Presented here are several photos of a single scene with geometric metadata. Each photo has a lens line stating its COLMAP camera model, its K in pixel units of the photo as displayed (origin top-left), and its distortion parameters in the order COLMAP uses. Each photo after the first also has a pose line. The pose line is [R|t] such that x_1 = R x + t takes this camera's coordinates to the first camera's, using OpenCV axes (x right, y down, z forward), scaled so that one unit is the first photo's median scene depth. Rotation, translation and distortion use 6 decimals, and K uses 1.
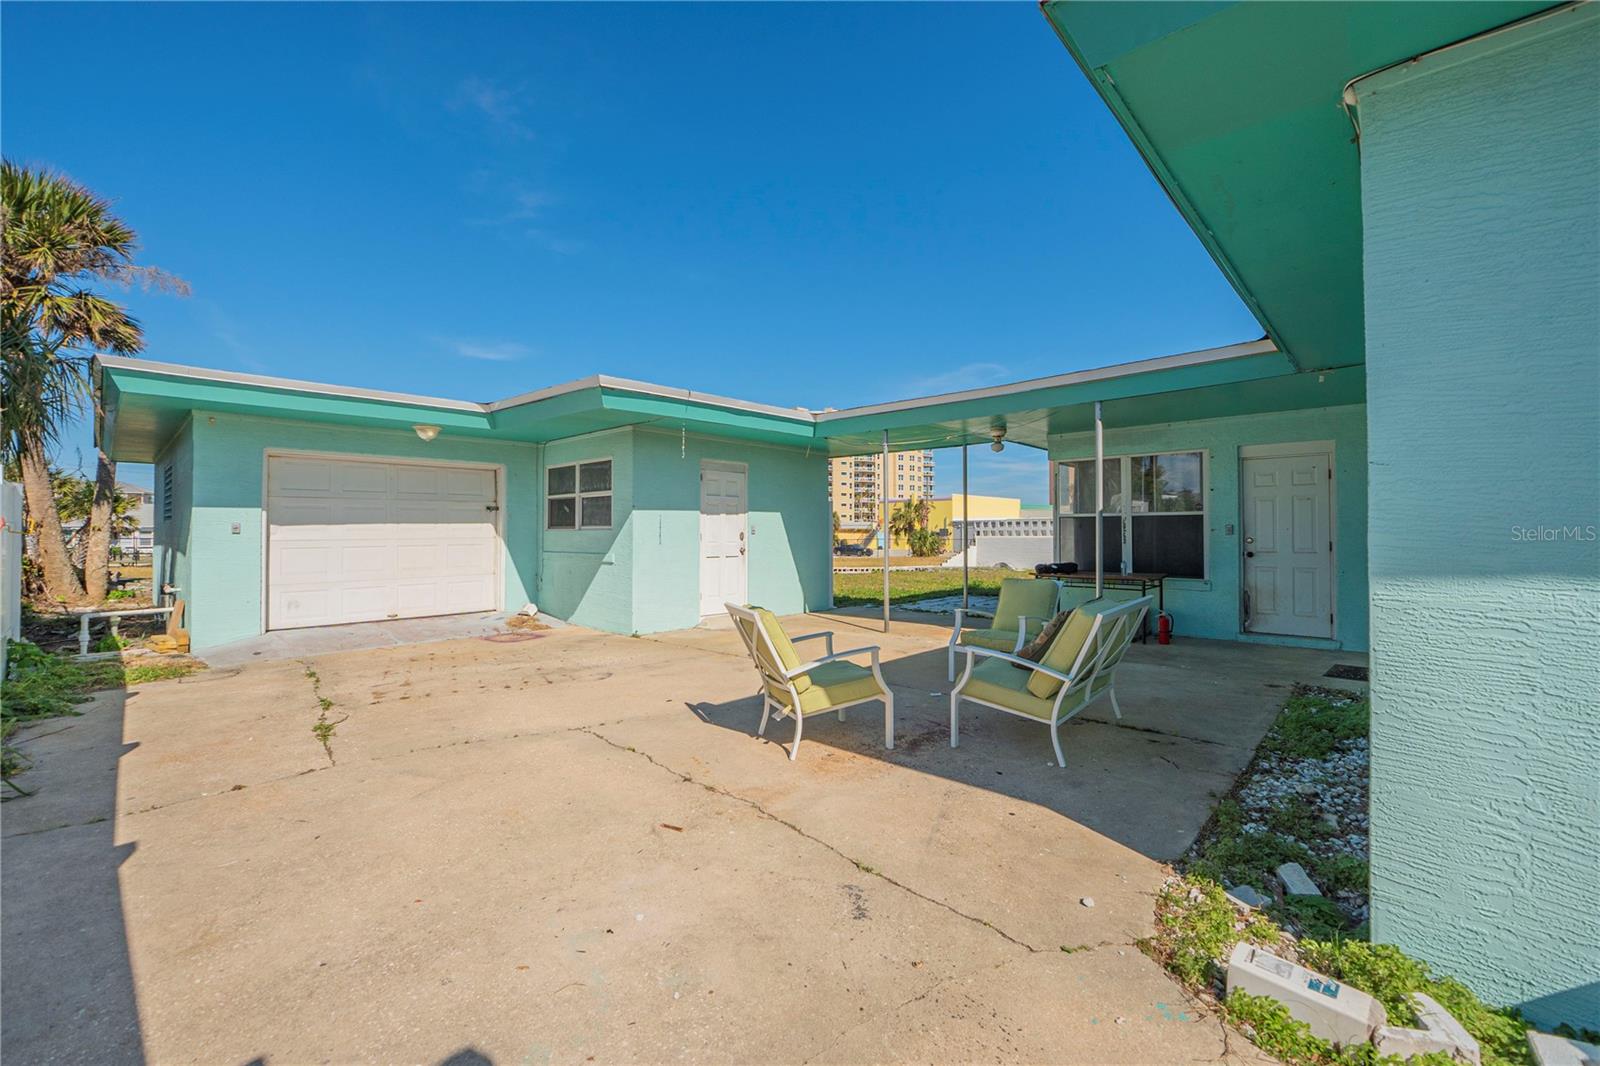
lens RADIAL K [[665.8, 0, 763.0], [0, 665.8, 539.3], [0, 0, 1]] dist [-0.012099, 0.000497]
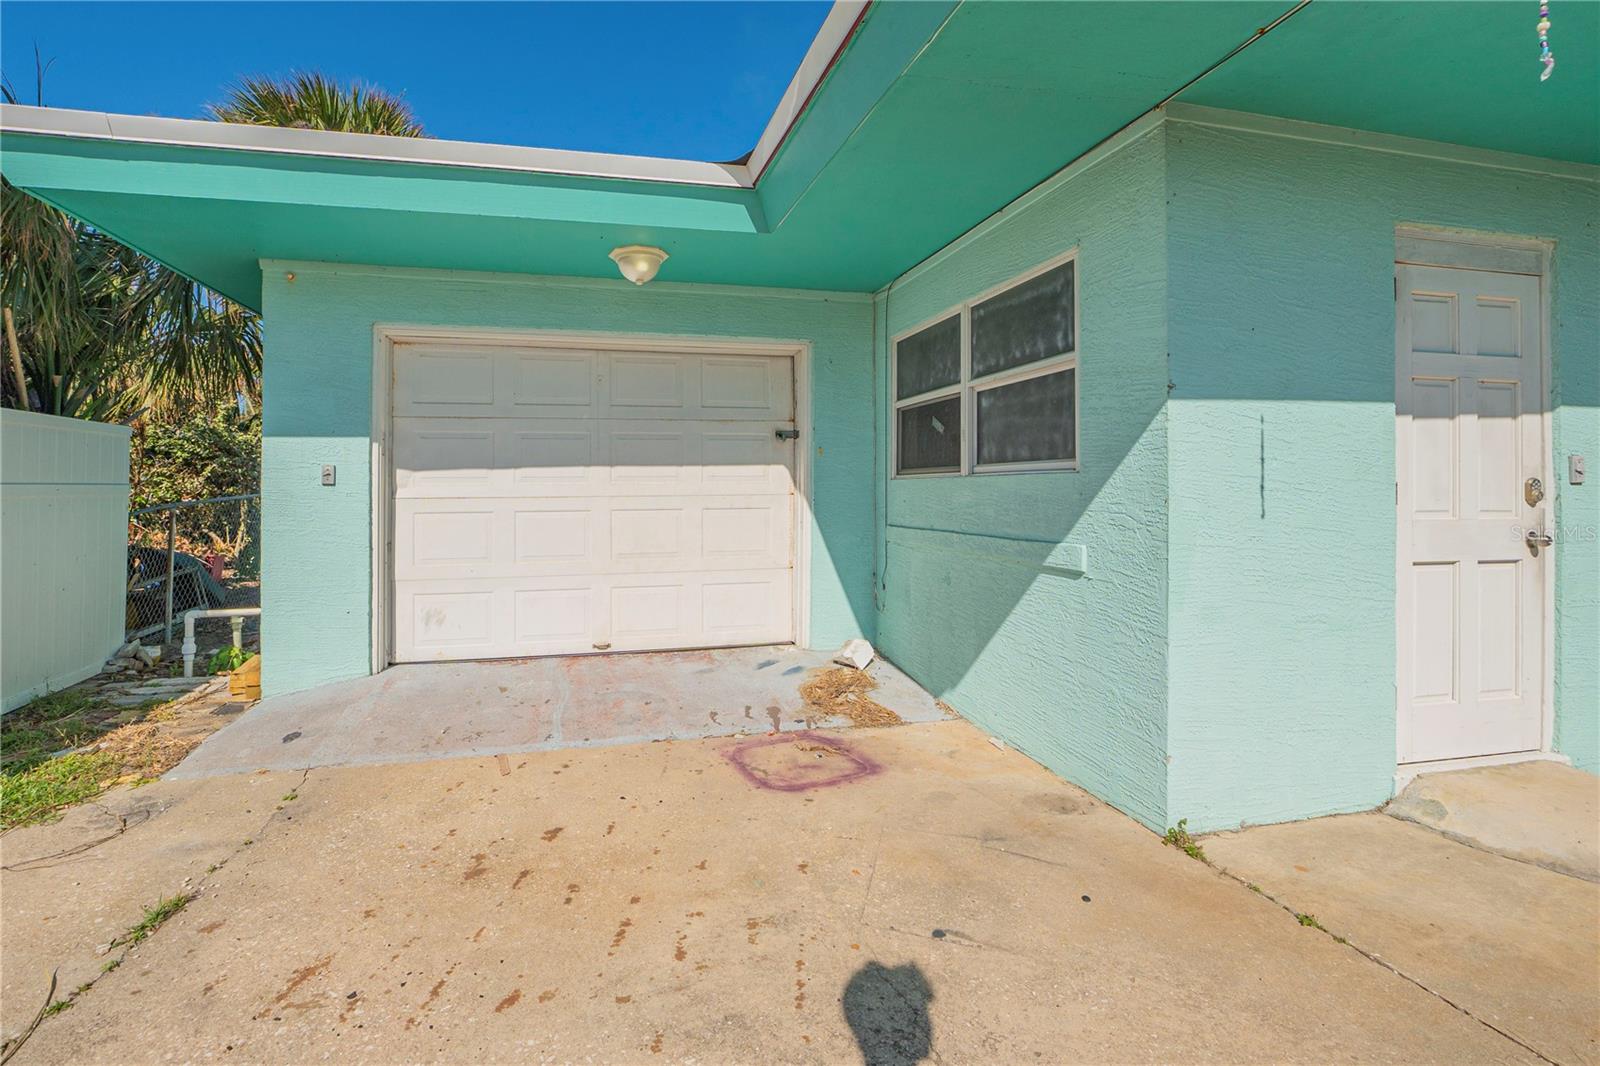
lens RADIAL K [[696.3, 0, 777.5], [0, 696.3, 481.4], [0, 0, 1]] dist [-0.009849, -0.000299]
pose [[0.876398, -0.007587, -0.481527, -0.181453], [-0.003309, 0.999757, -0.021774, -0.001124], [0.481576, 0.020676, 0.876160, 0.594788]]
